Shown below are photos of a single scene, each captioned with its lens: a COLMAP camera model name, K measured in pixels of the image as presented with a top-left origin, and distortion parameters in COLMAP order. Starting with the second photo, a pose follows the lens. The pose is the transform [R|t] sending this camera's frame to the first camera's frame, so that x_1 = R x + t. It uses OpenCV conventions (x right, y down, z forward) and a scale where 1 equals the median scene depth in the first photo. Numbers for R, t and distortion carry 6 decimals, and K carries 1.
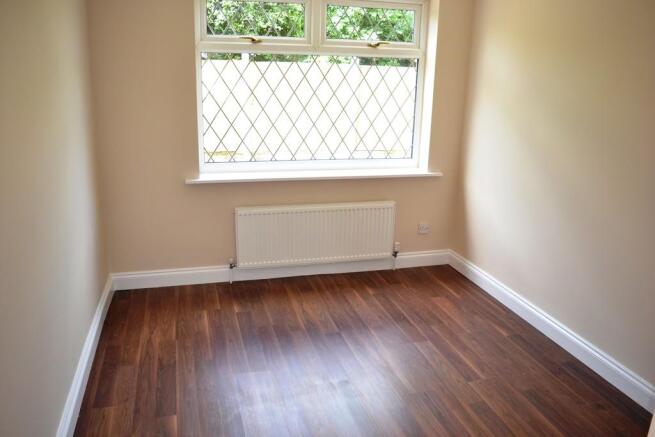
lens RADIAL K [[515.5, 0, 327.7], [0, 515.5, 220.9], [0, 0, 1]] dist [-0.088705, -0.002475]
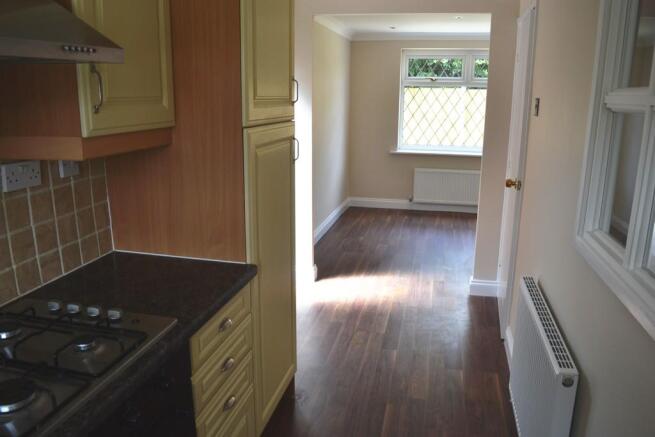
lens RADIAL K [[515.5, 0, 327.7], [0, 515.5, 220.9], [0, 0, 1]] dist [-0.088705, -0.002475]
pose [[0.880398, 0.099985, -0.463576, 0.434534], [-0.123444, 0.992141, -0.020451, 0.246564], [0.457888, 0.075231, 0.885821, -0.796715]]
